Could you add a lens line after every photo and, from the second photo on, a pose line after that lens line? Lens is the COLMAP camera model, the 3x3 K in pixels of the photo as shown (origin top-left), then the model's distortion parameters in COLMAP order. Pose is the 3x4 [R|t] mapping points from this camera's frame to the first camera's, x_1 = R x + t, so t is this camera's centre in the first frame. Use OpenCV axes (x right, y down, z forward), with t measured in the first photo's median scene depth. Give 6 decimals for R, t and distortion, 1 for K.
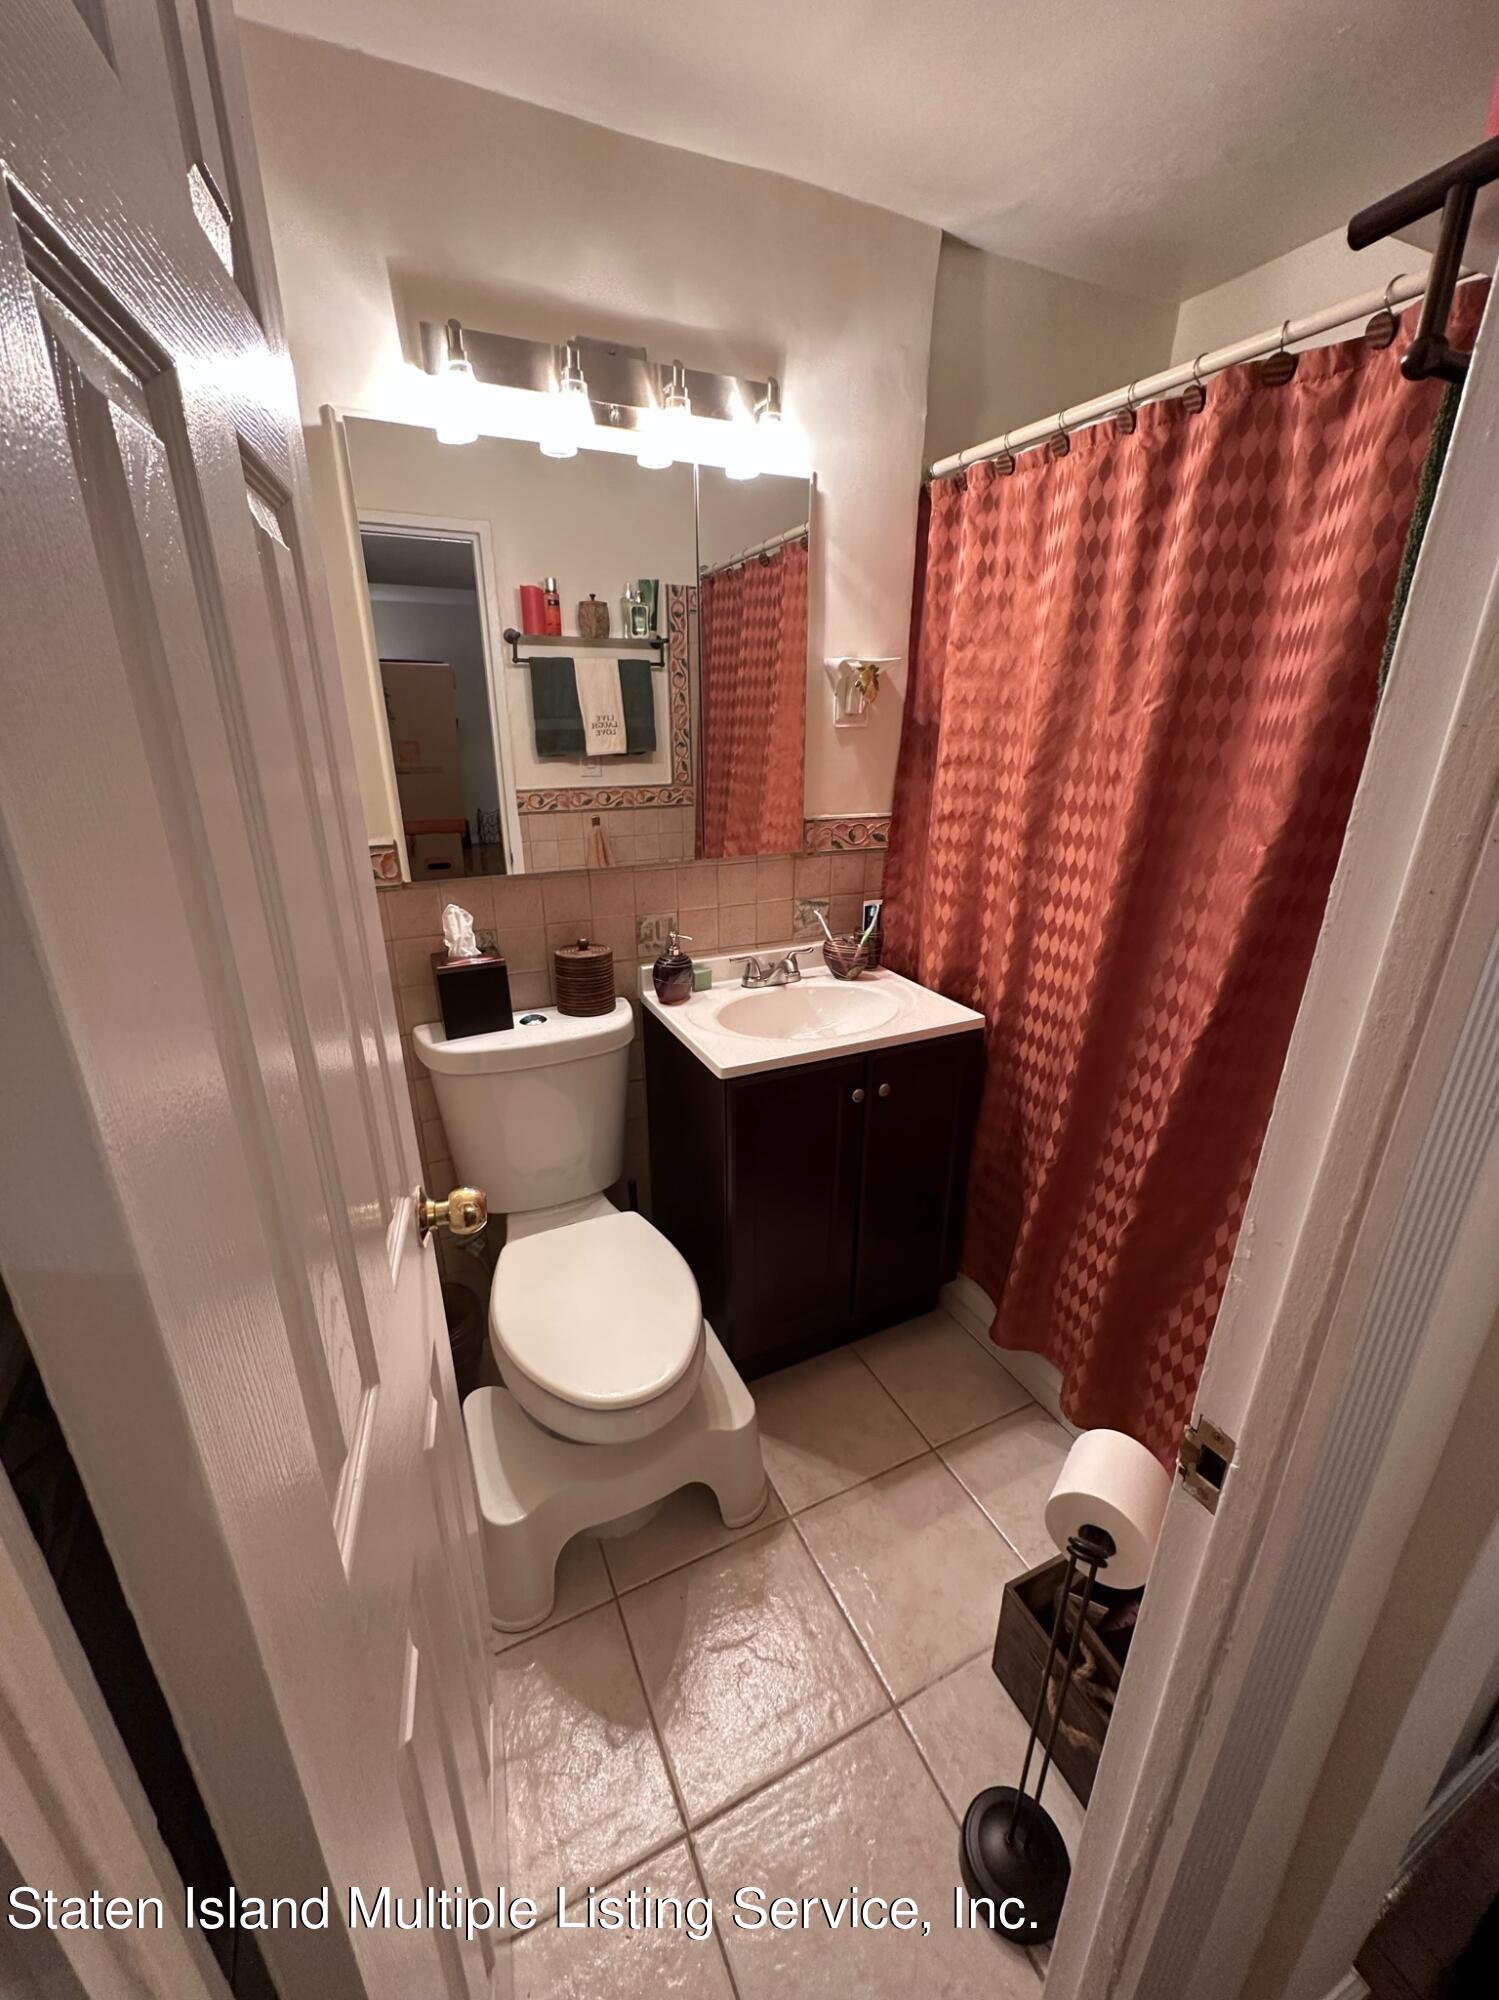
lens RADIAL K [[793.9, 0, 747.2], [0, 793.9, 999.2], [0, 0, 1]] dist [-0.002229, -0.000395]
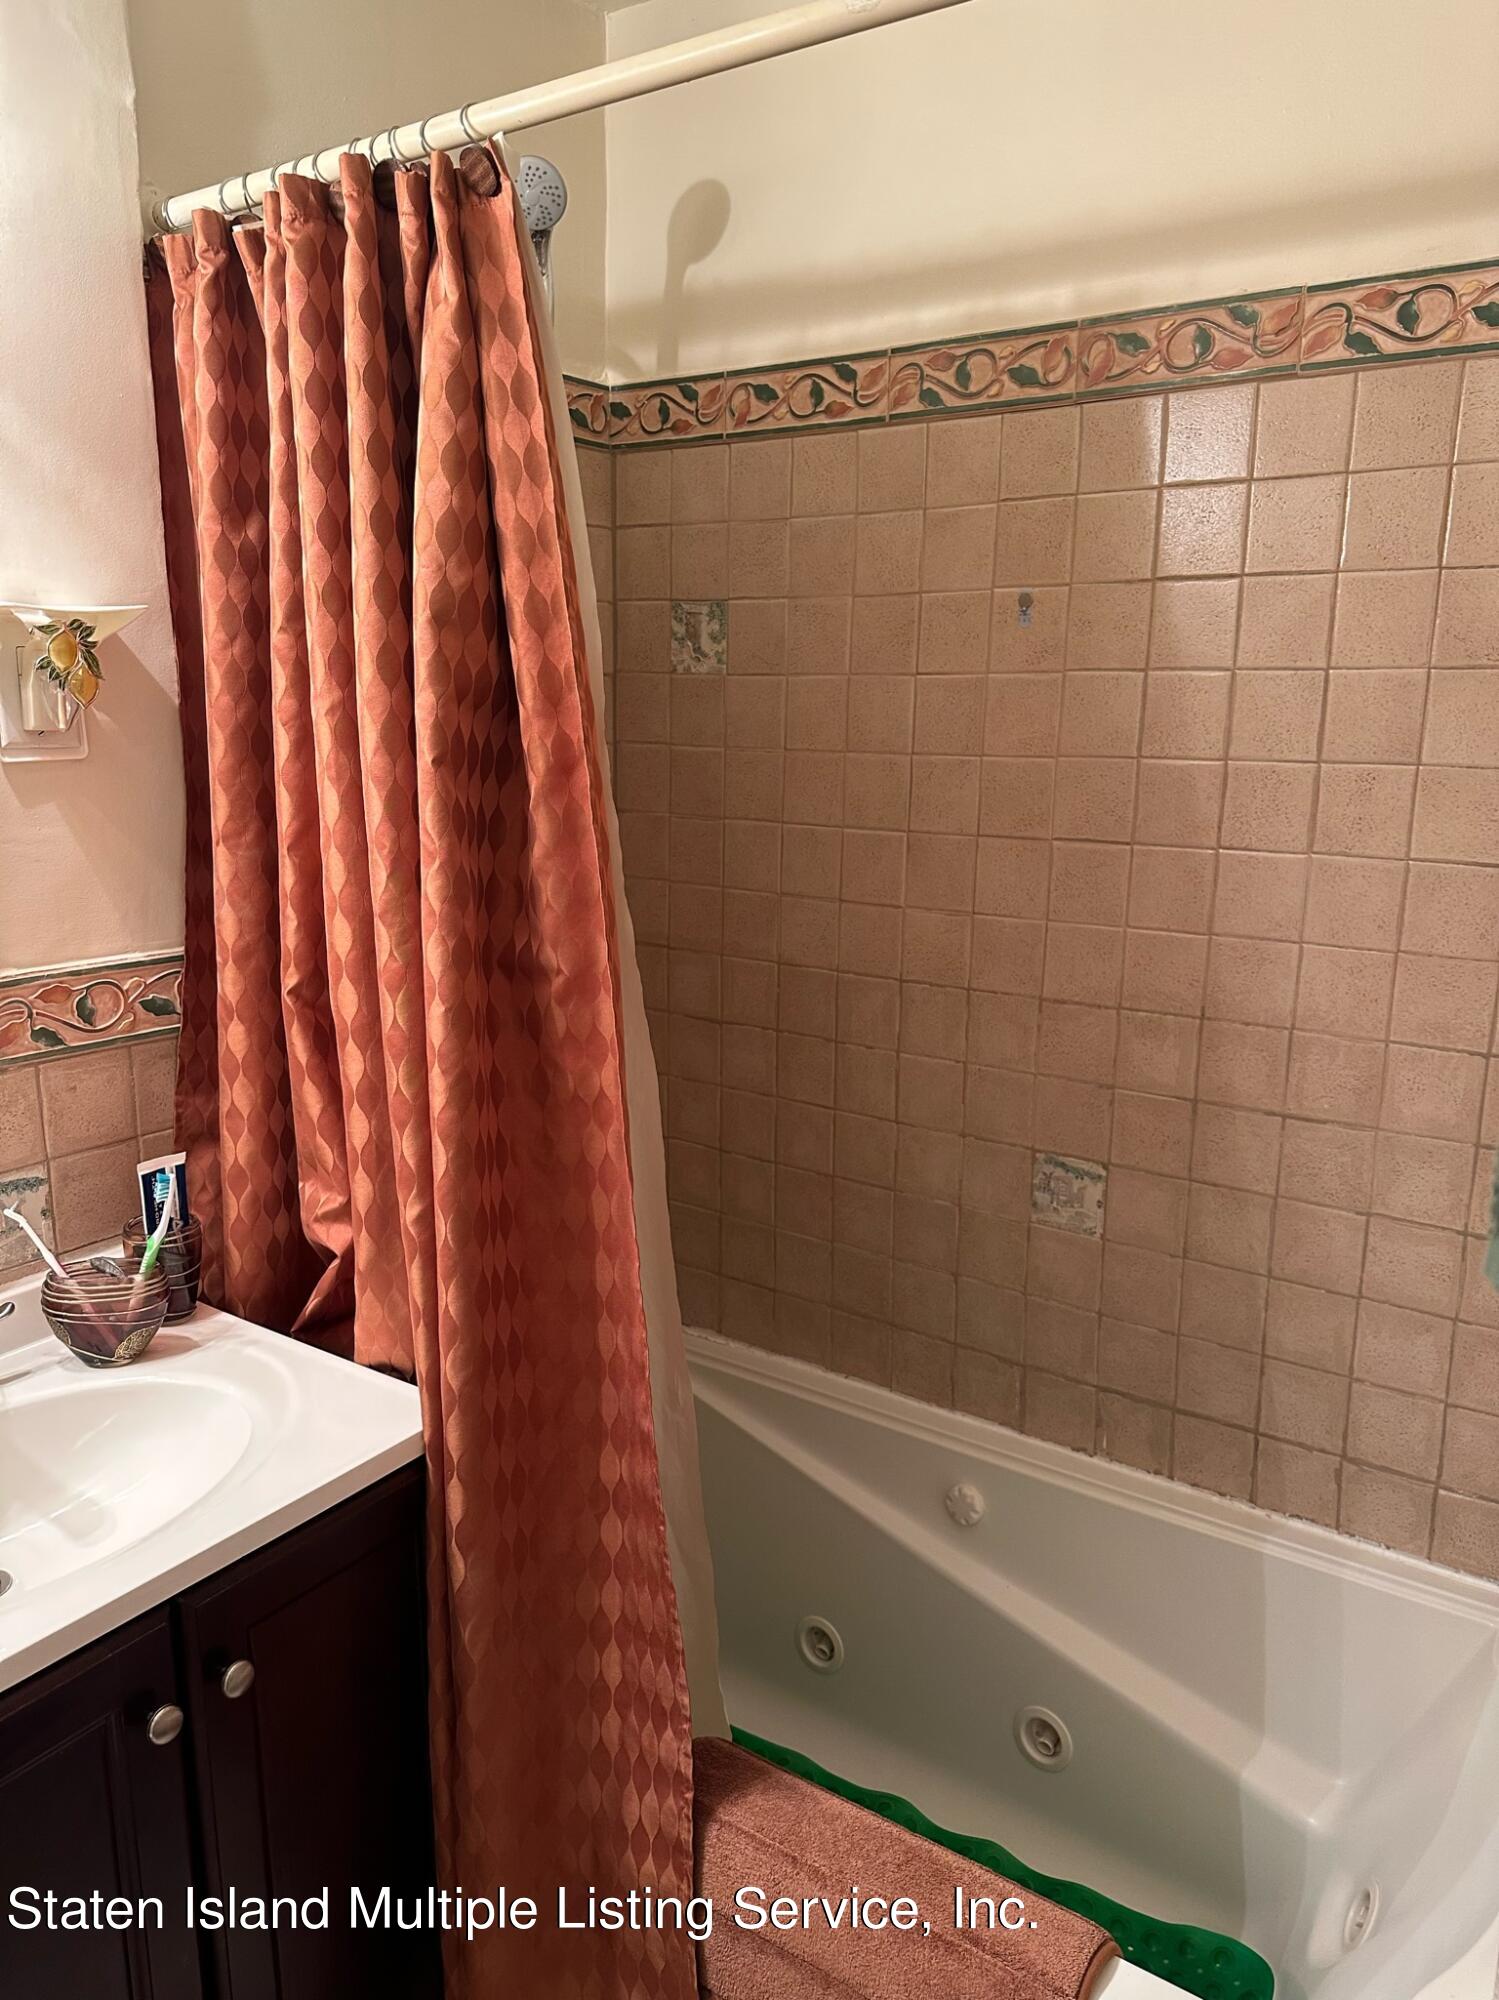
lens RADIAL K [[1396.3, 0, 751.0], [0, 1396.3, 1003.1], [0, 0, 1]] dist [0.055698, -0.073650]
pose [[0.861744, -0.105391, 0.496277, 0.067124], [0.171309, 0.981180, -0.089098, -0.085463], [-0.477547, 0.161796, 0.863580, 0.196097]]
